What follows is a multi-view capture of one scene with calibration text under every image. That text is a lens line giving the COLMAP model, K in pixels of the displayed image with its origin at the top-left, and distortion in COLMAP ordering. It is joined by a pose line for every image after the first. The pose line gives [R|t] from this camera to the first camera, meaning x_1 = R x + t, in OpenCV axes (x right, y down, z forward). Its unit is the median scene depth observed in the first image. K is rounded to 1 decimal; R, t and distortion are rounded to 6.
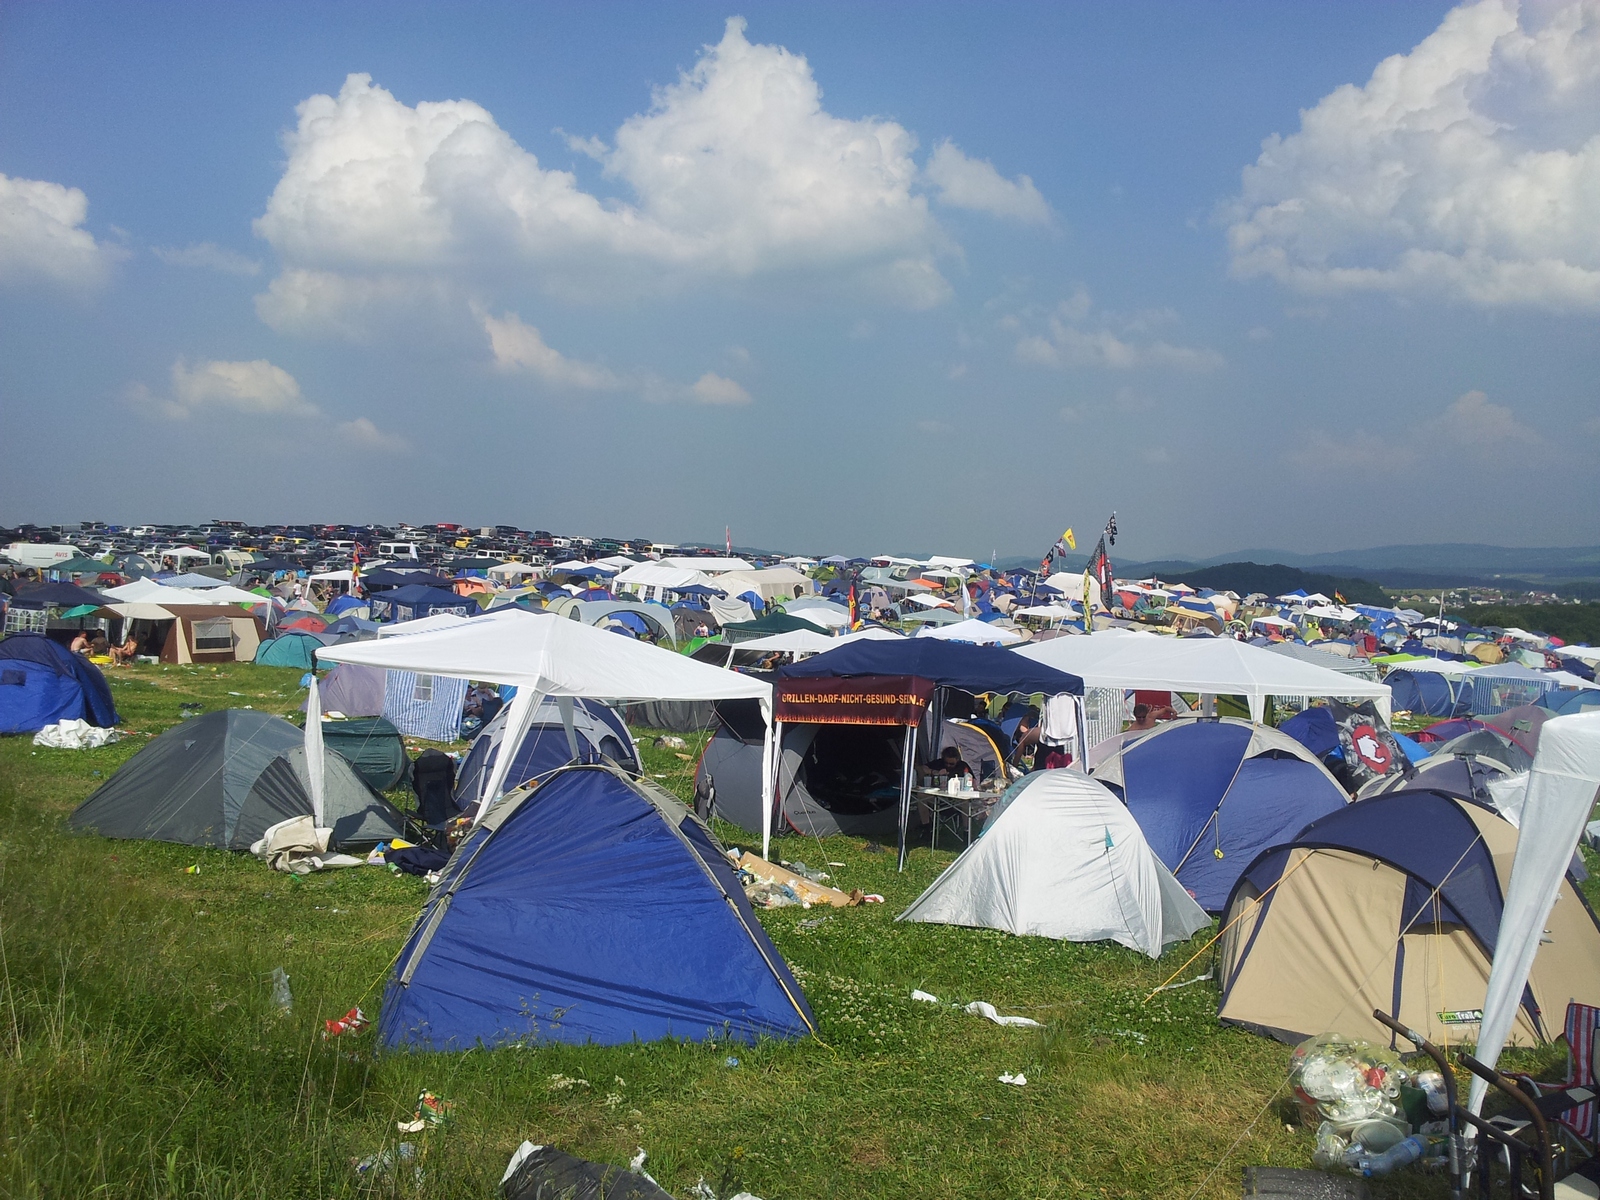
lens RADIAL K [[1383.6, 0, 800.0], [0, 1383.6, 600.0], [0, 0, 1]] dist [0.038457, -0.006242]
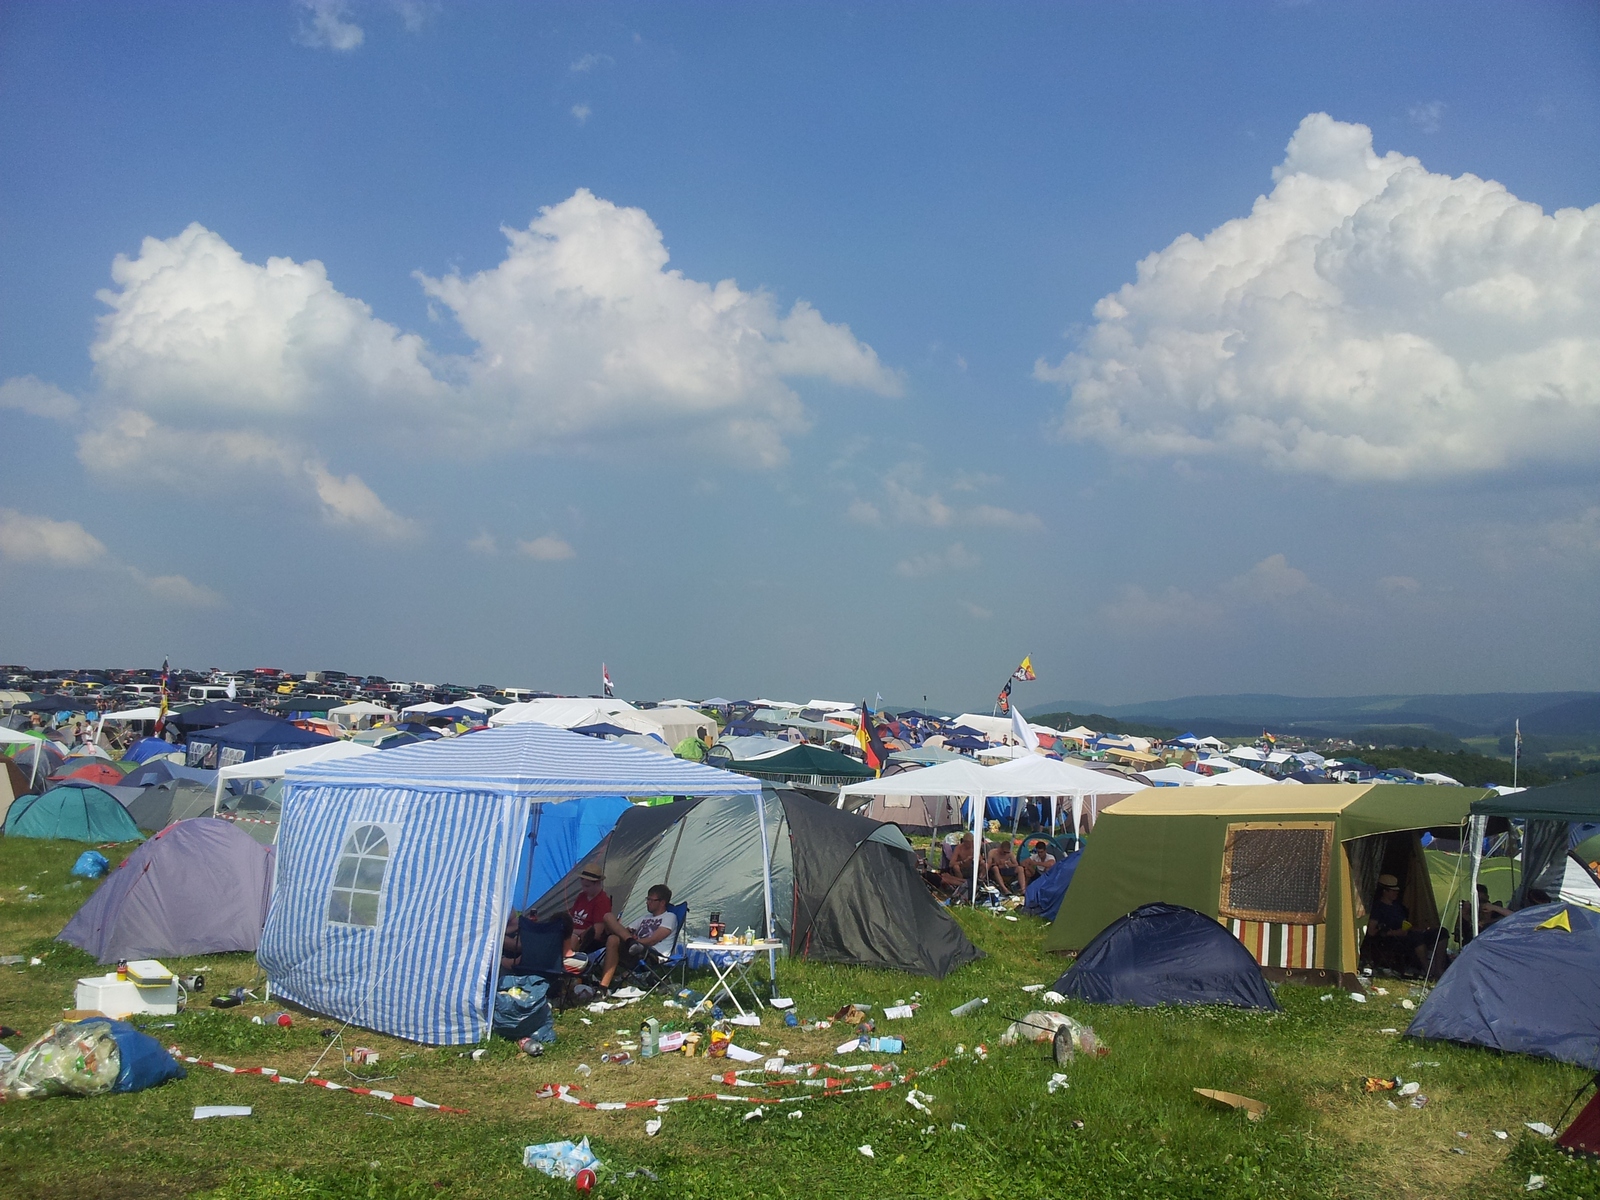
lens RADIAL K [[1274.3, 0, 800.0], [0, 1274.3, 600.0], [0, 0, 1]] dist [-0.005313, -0.002254]
pose [[0.987246, 0.010521, 0.158856, -0.067738], [0.008945, 0.992572, -0.121326, 0.007432], [-0.158952, 0.121200, 0.979819, 0.194676]]
